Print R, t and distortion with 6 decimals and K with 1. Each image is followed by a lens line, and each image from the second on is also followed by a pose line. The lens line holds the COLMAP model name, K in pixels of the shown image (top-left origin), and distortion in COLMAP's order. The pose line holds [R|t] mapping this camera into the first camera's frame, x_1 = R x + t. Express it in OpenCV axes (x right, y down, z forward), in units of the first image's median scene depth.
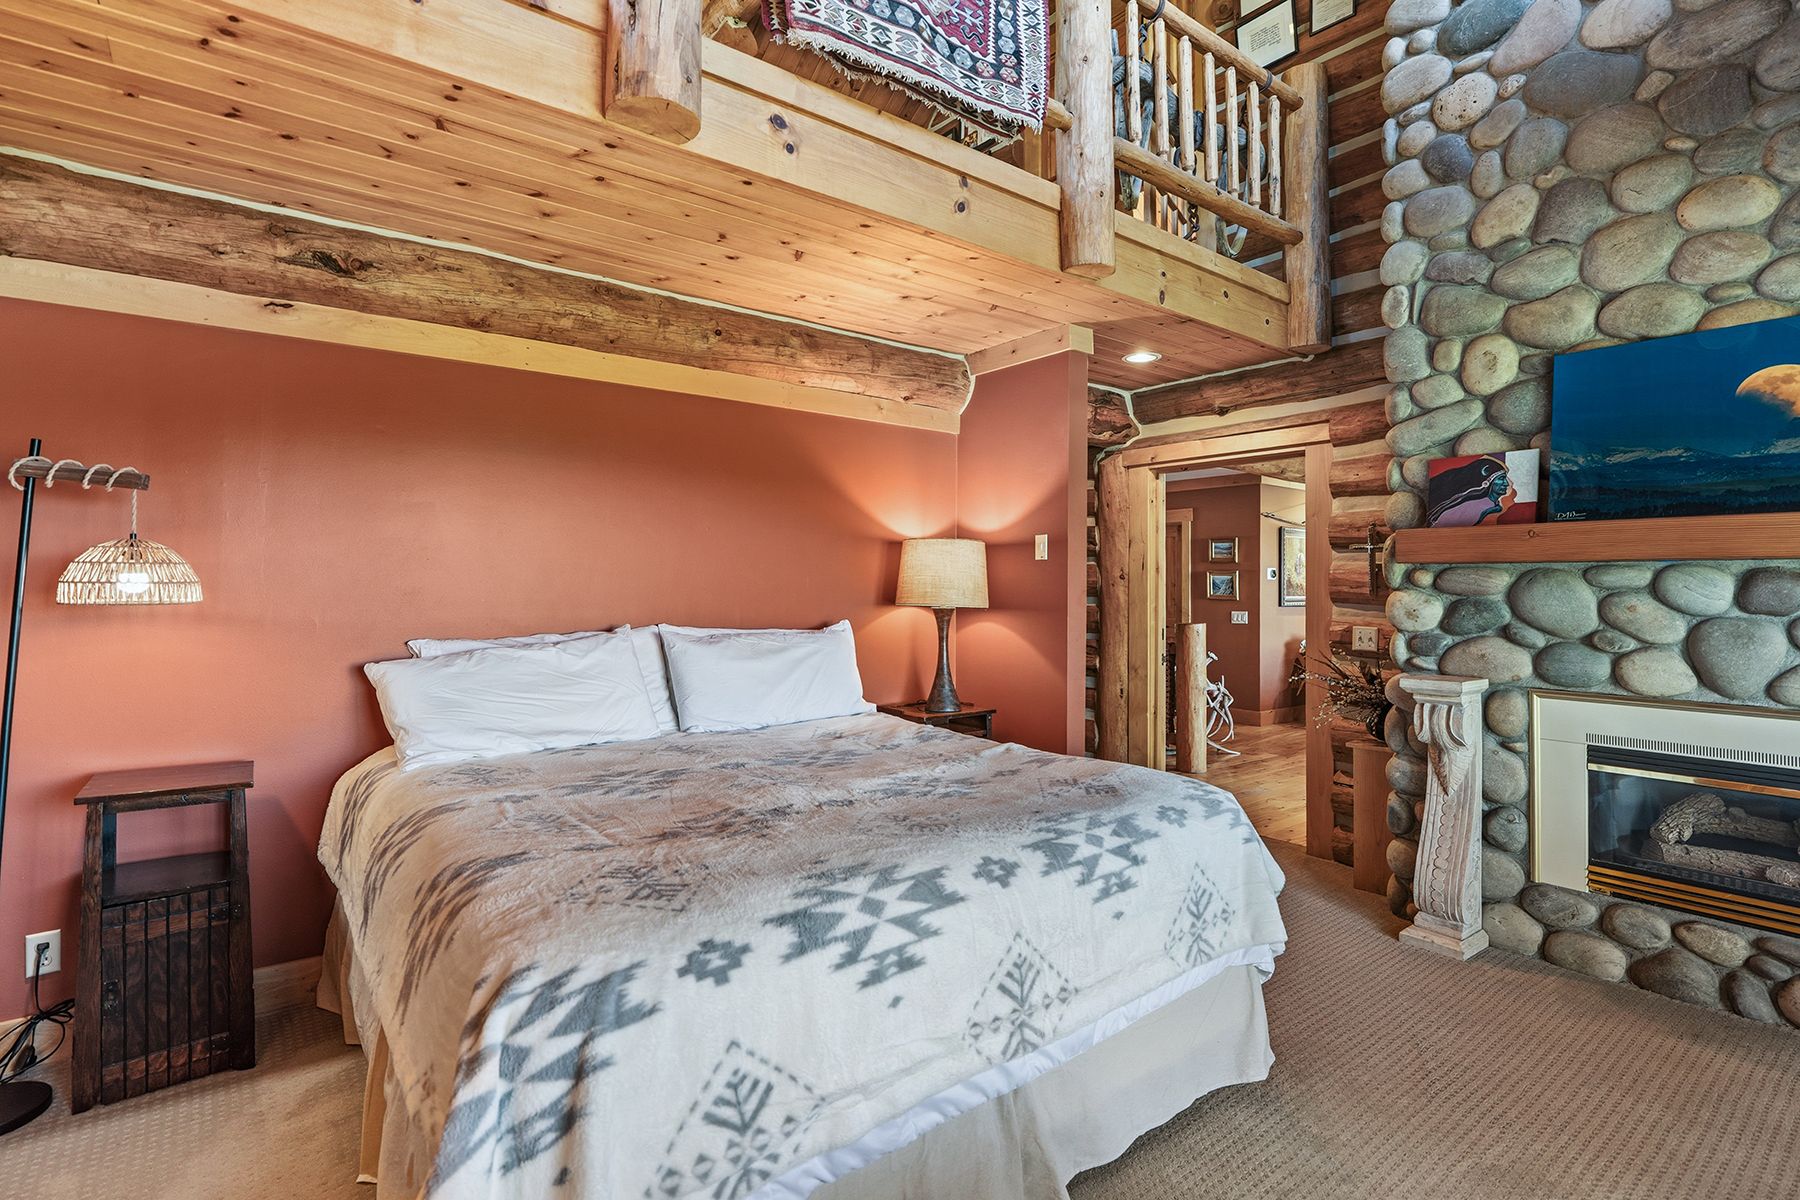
lens RADIAL K [[841.4, 0, 900.2], [0, 841.4, 579.1], [0, 0, 1]] dist [-0.014468, 0.006543]
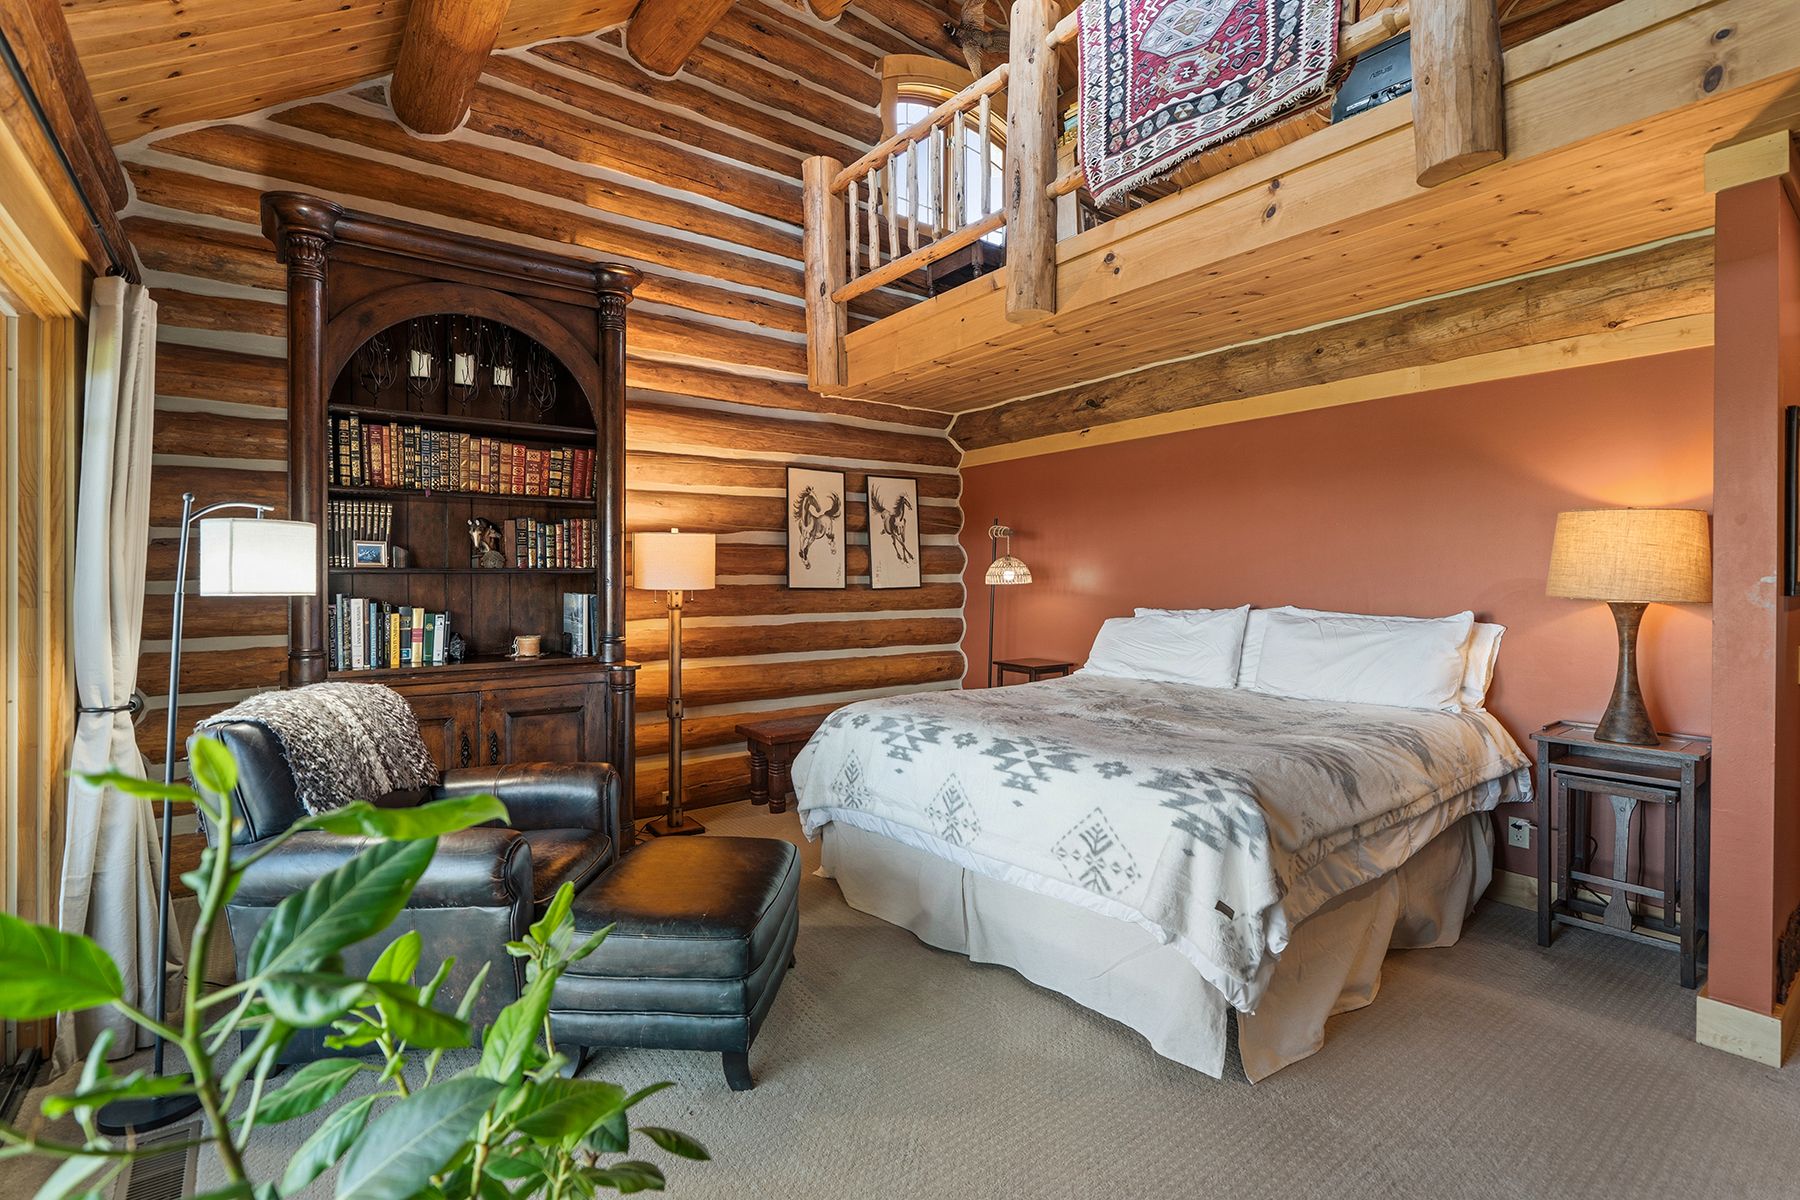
lens RADIAL K [[841.4, 0, 900.2], [0, 841.4, 579.1], [0, 0, 1]] dist [-0.014468, 0.006543]
pose [[-0.008751, -0.000222, -0.999962, 1.214435], [0.011426, 0.999935, -0.000322, 0.010925], [0.999896, -0.011428, -0.008748, 0.587300]]
